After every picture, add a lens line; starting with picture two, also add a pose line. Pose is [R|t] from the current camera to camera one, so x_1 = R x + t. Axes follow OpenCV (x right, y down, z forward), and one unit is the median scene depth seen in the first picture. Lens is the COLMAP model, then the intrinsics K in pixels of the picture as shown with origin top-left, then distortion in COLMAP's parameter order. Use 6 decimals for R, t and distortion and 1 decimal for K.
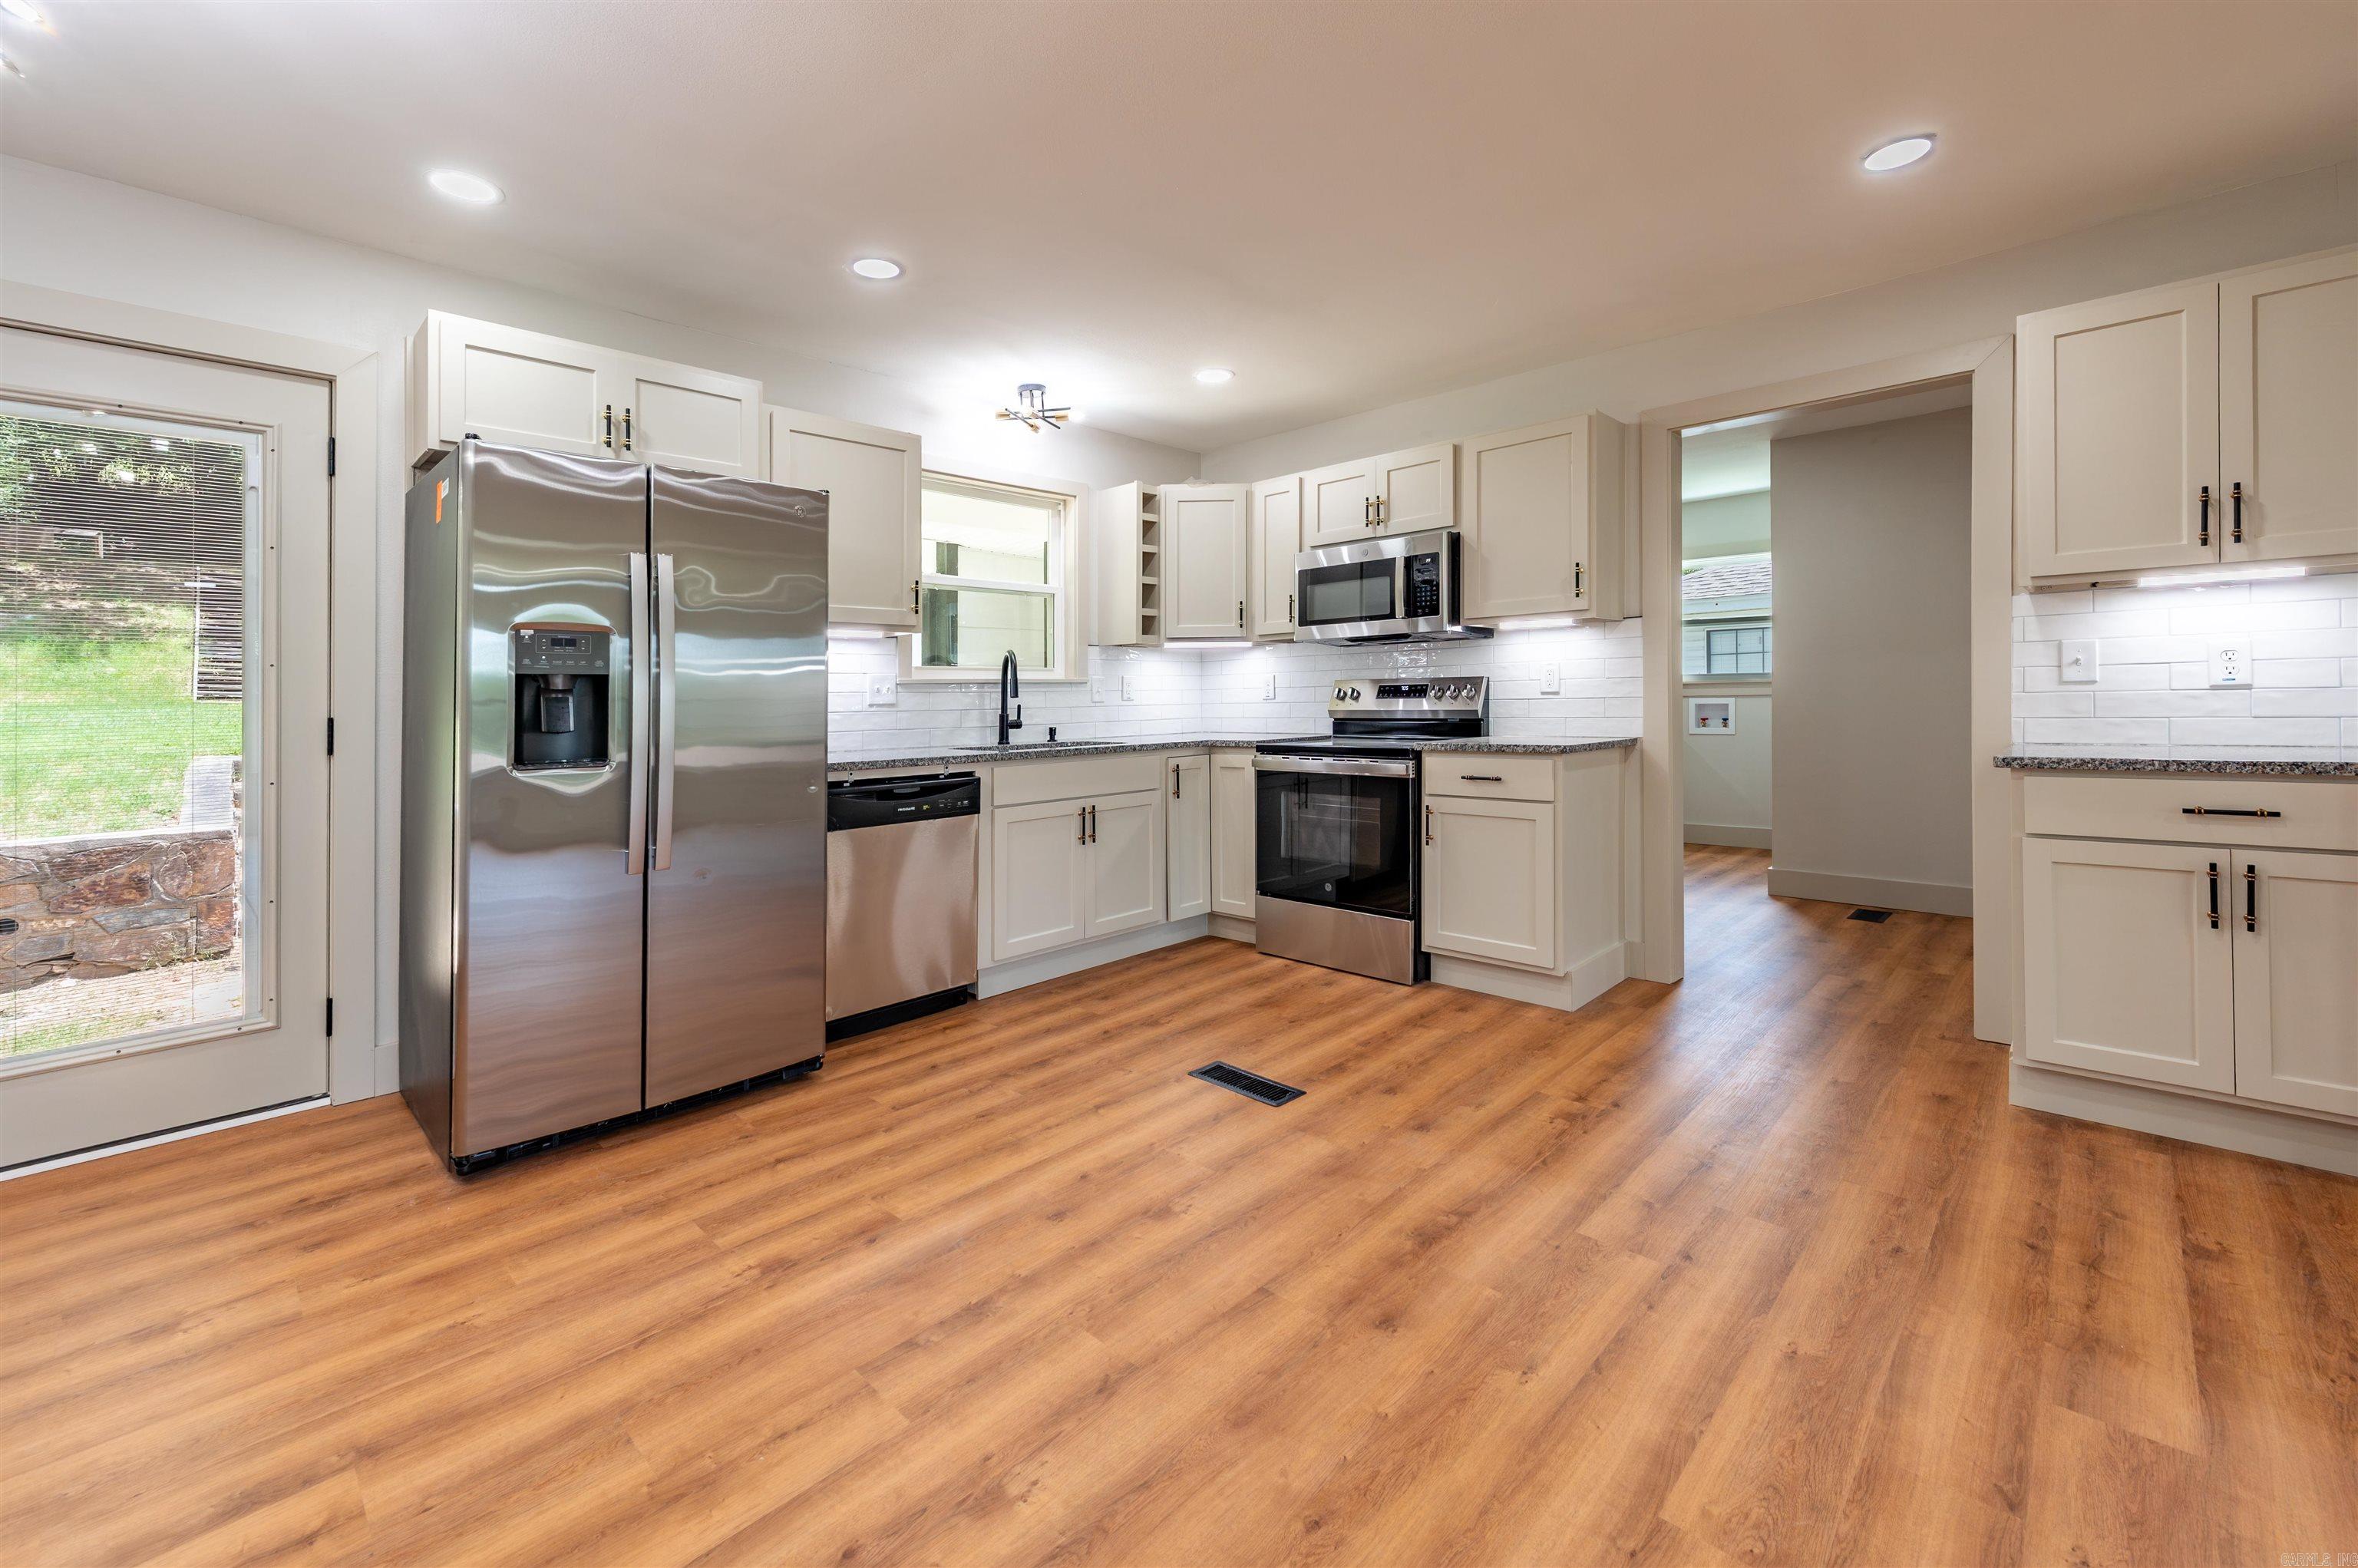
lens RADIAL K [[973.3, 0, 1171.5], [0, 973.3, 674.9], [0, 0, 1]] dist [0.002366, 0.000337]
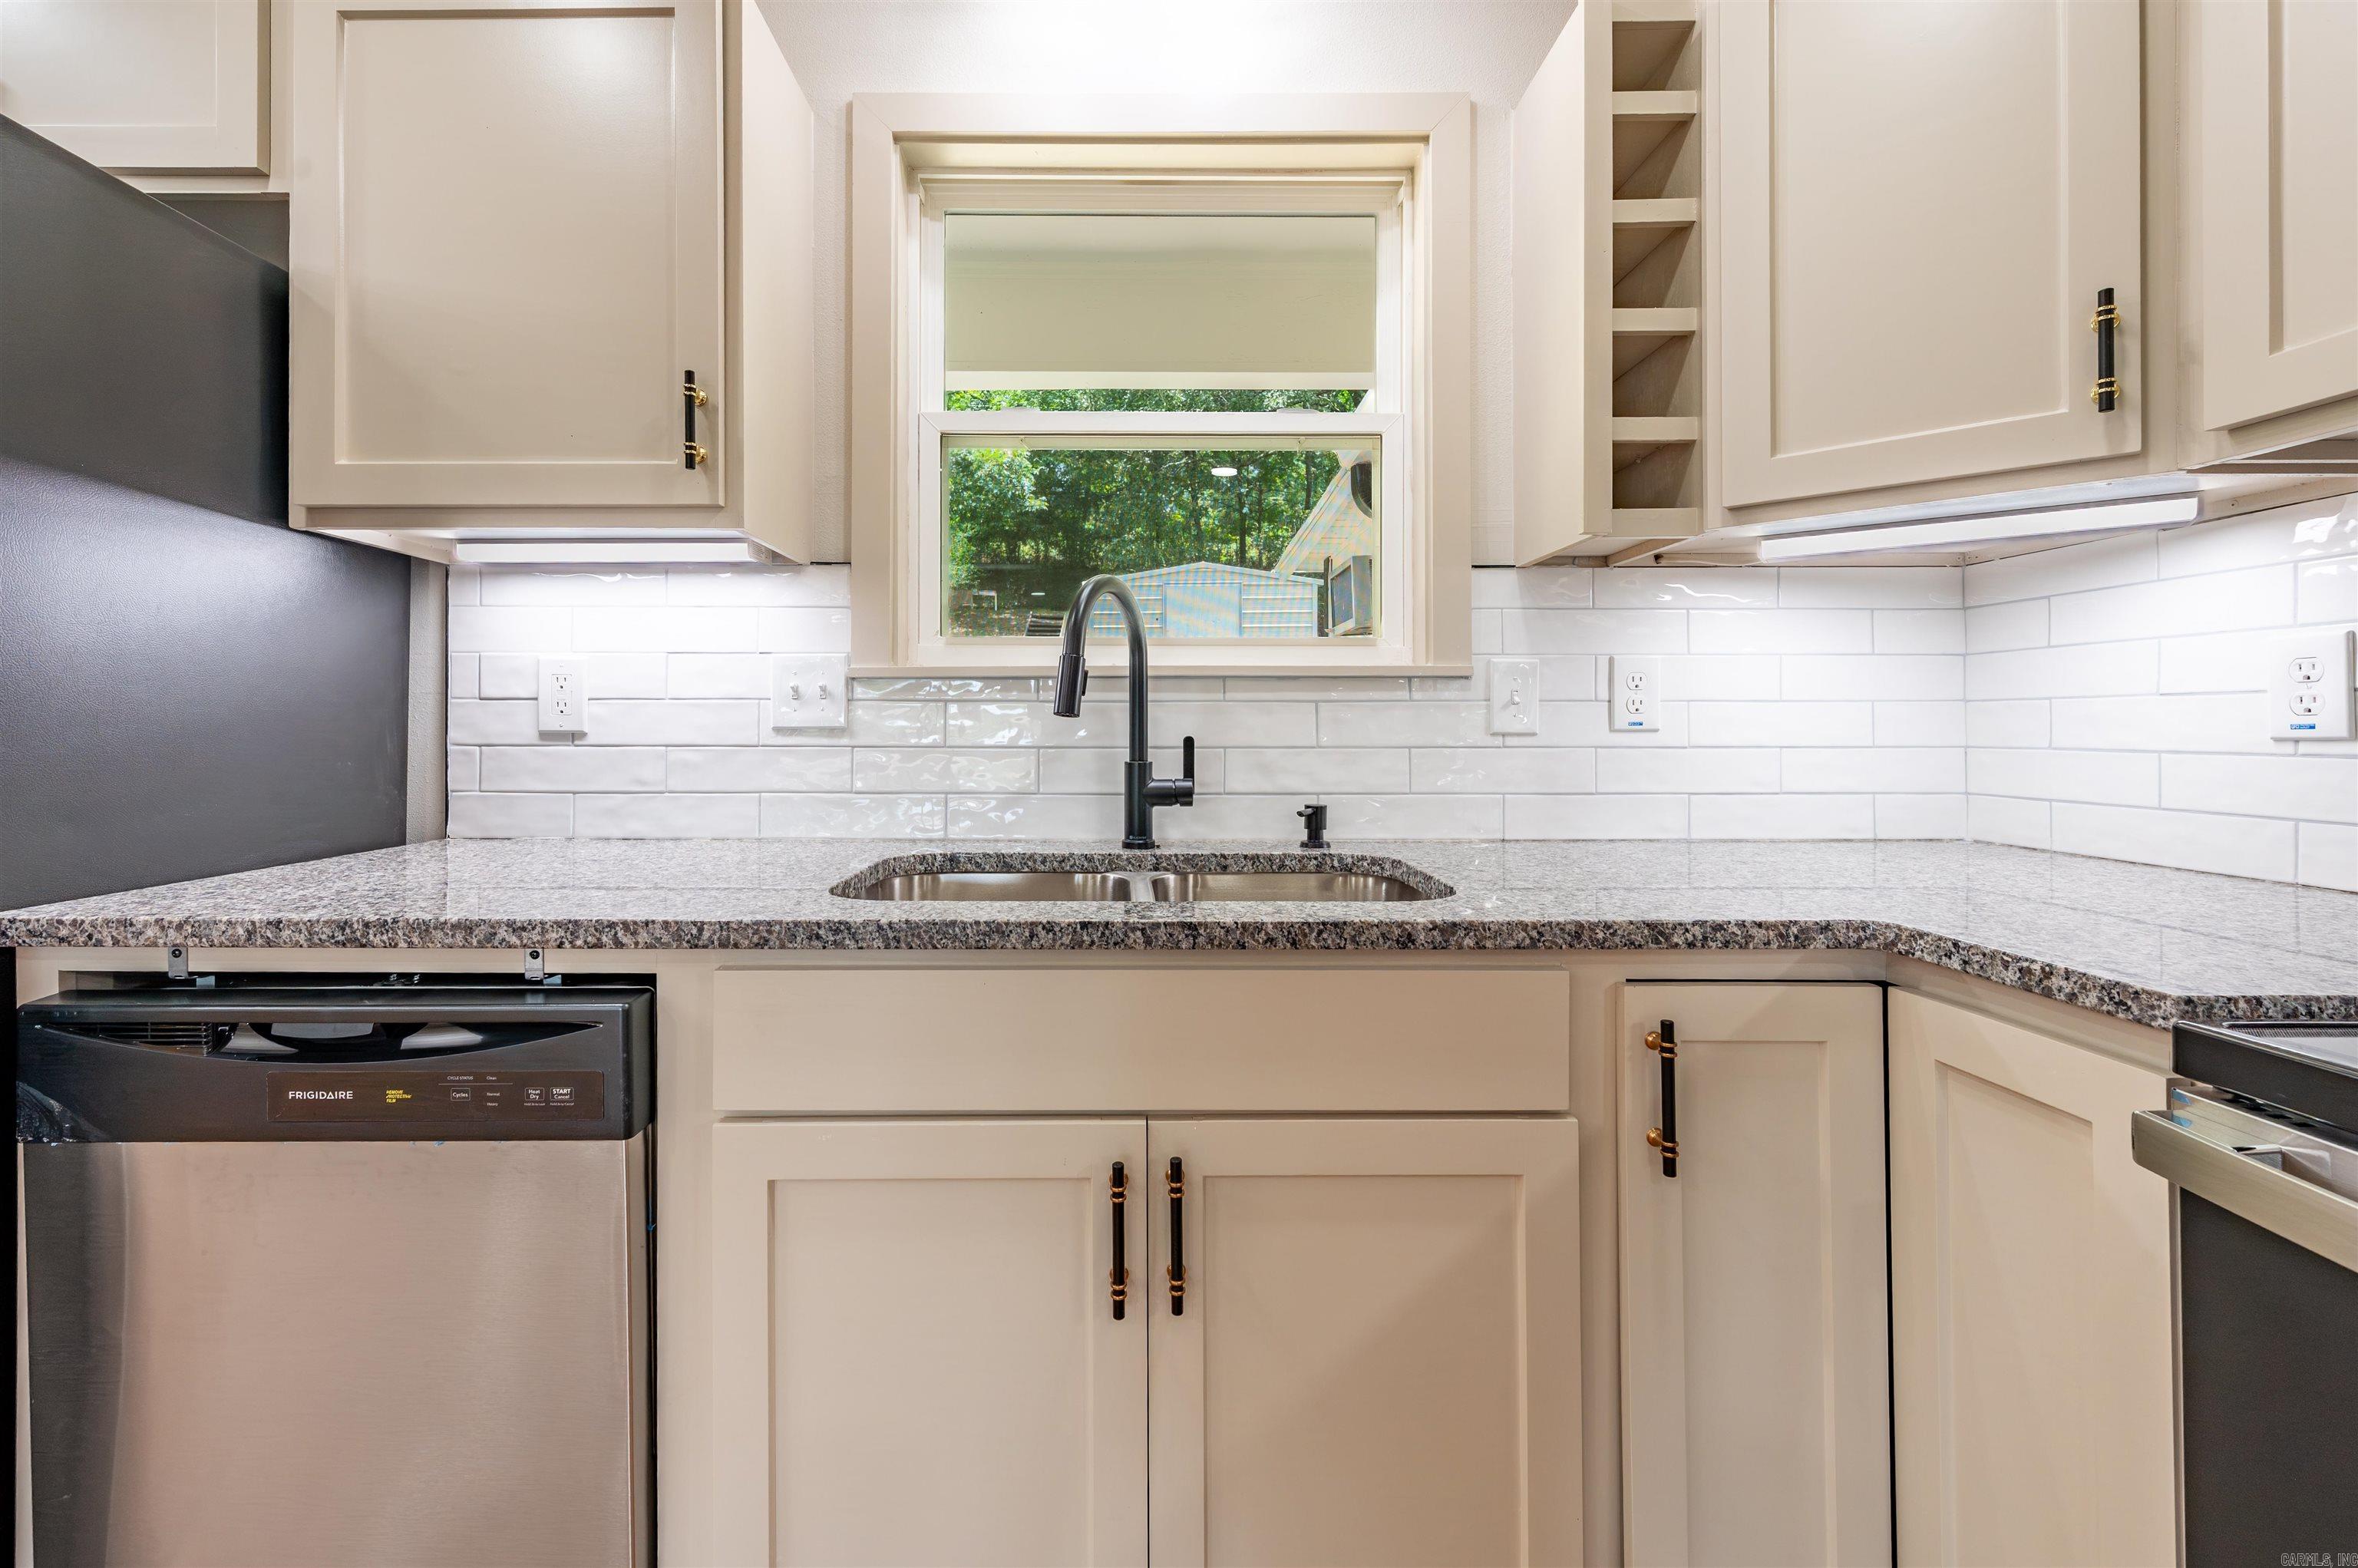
lens RADIAL K [[974.1, 0, 1126.2], [0, 974.1, 692.2], [0, 0, 1]] dist [0.001476, 0.000191]
pose [[0.702417, -0.006826, -0.711733, 0.092688], [0.004974, 0.999977, -0.004681, 0.018769], [0.711748, -0.000252, 0.702435, 0.878833]]
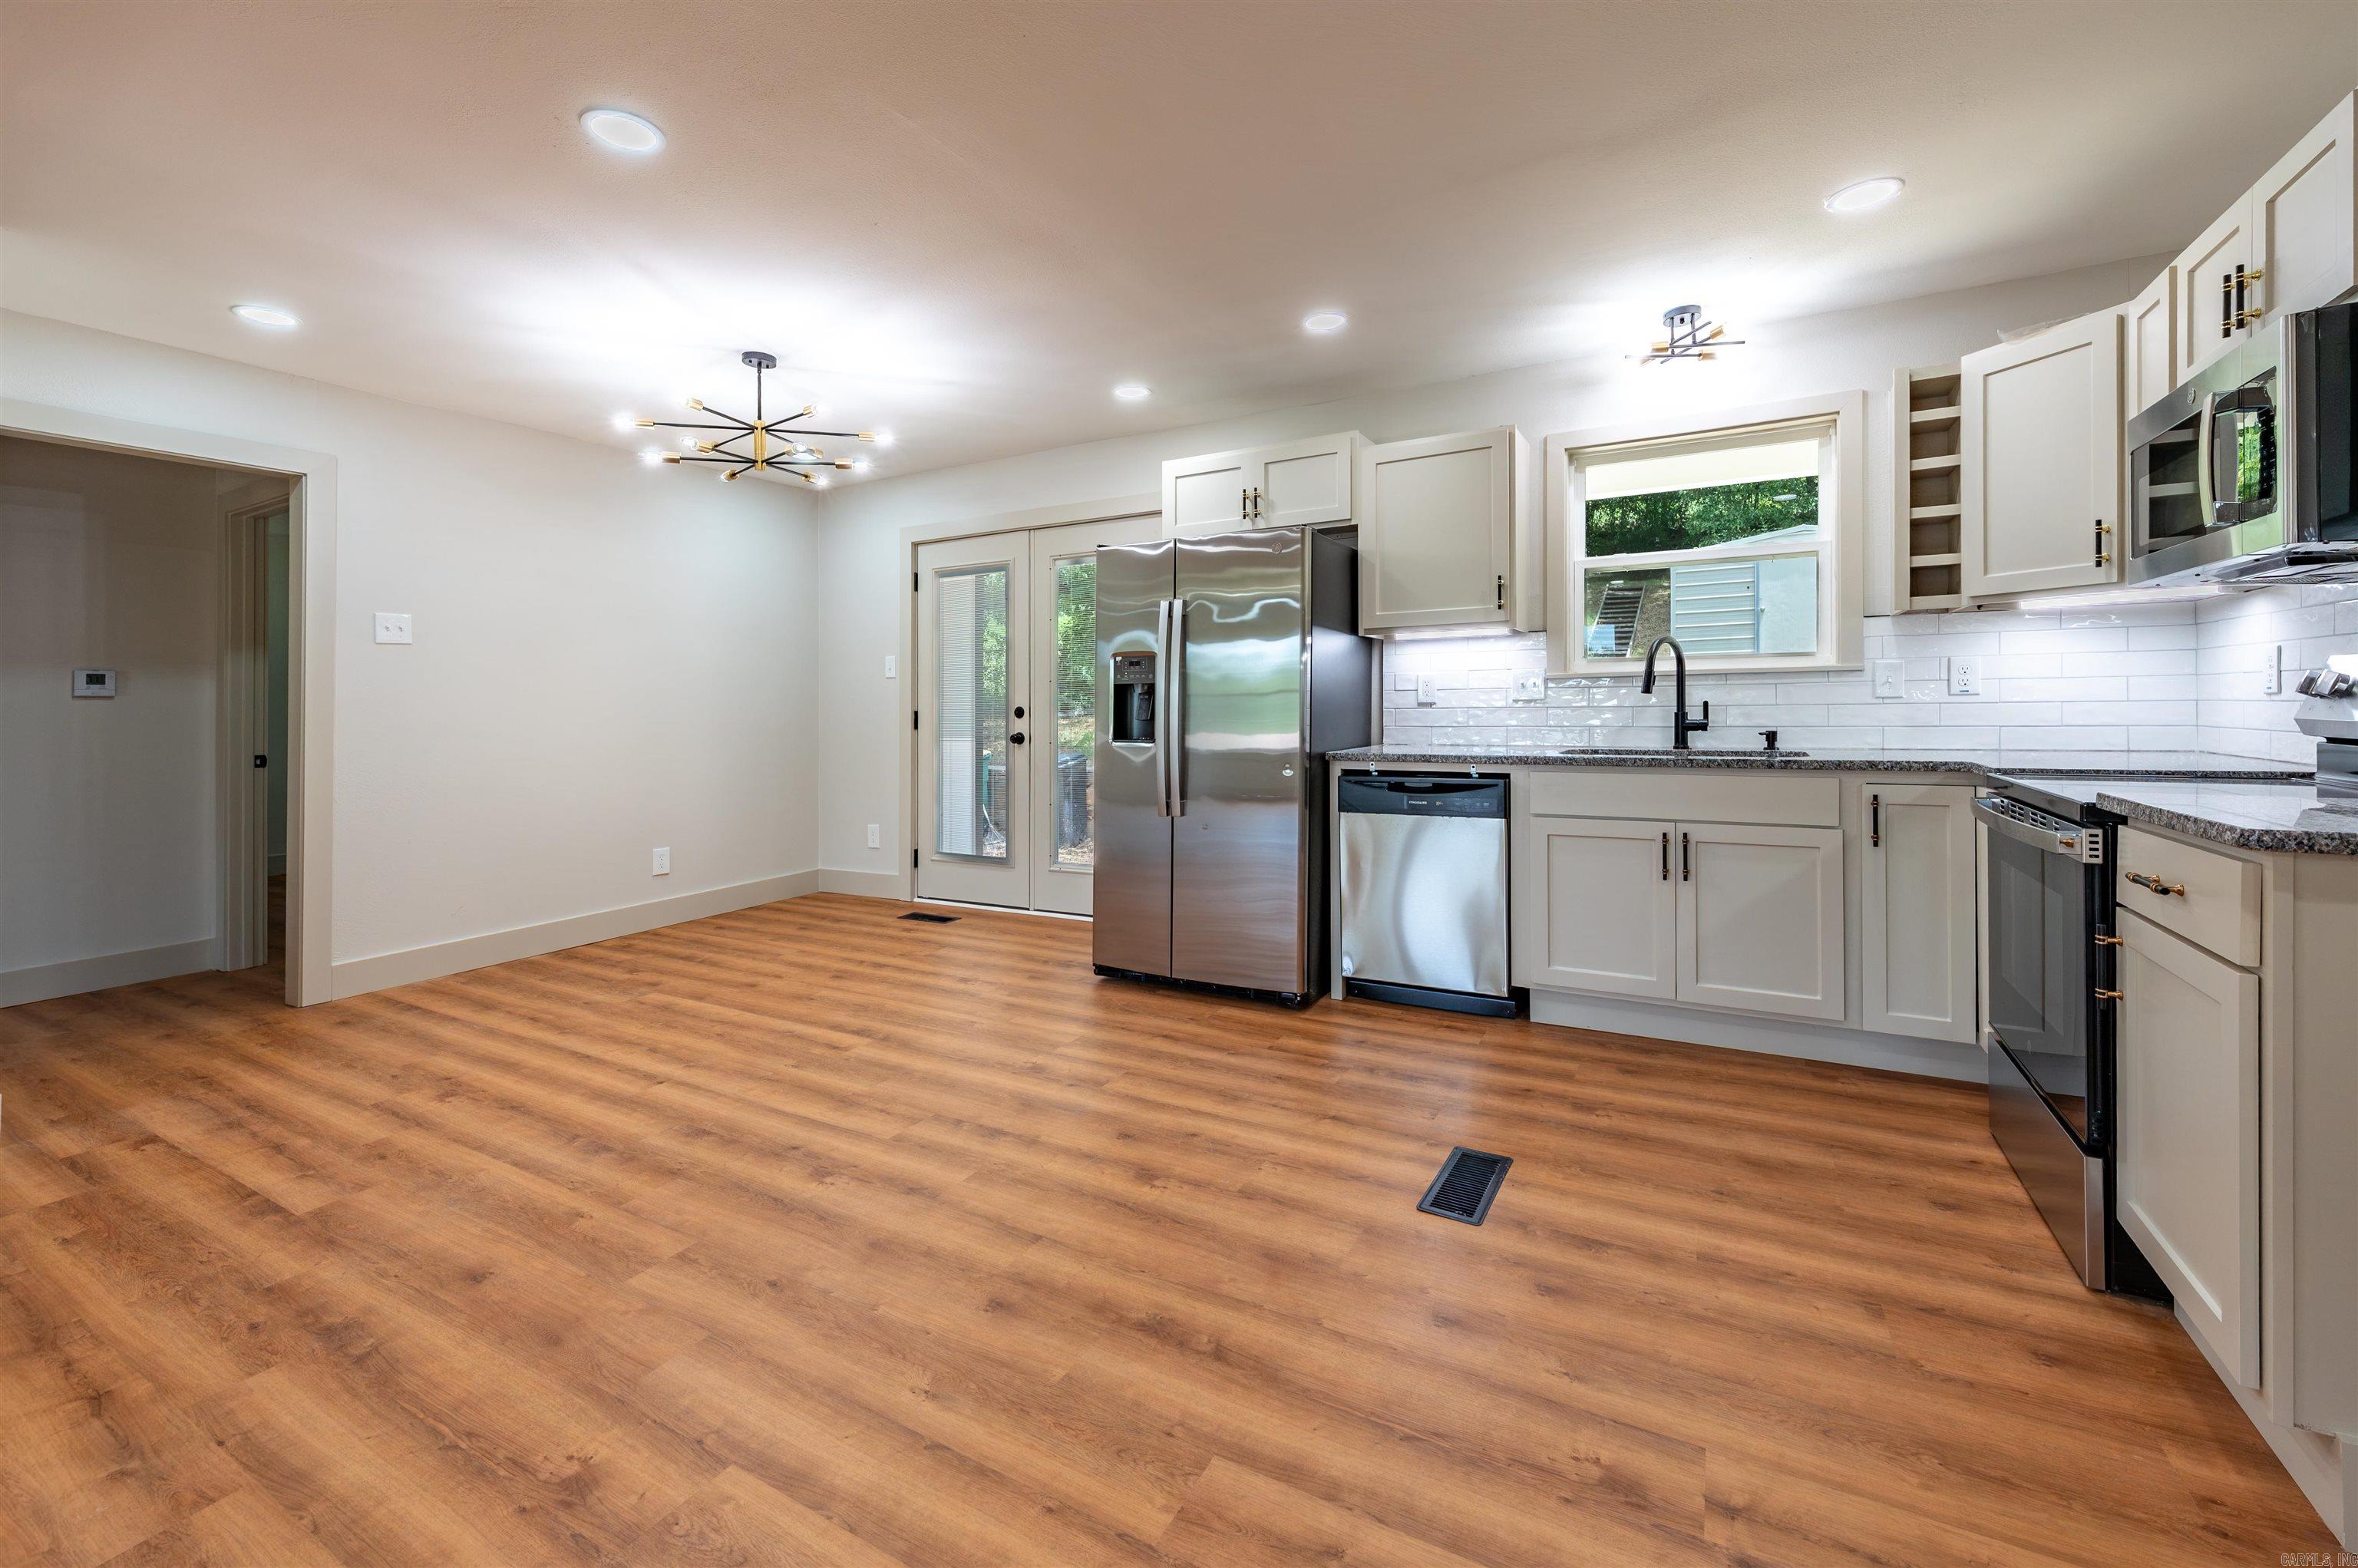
lens RADIAL K [[973.3, 0, 1171.5], [0, 973.3, 674.9], [0, 0, 1]] dist [0.002366, 0.000337]
pose [[0.249678, -0.014590, -0.968219, 0.612237], [0.034662, 0.999380, -0.006121, -0.001924], [0.967708, -0.032032, 0.250029, 0.443358]]
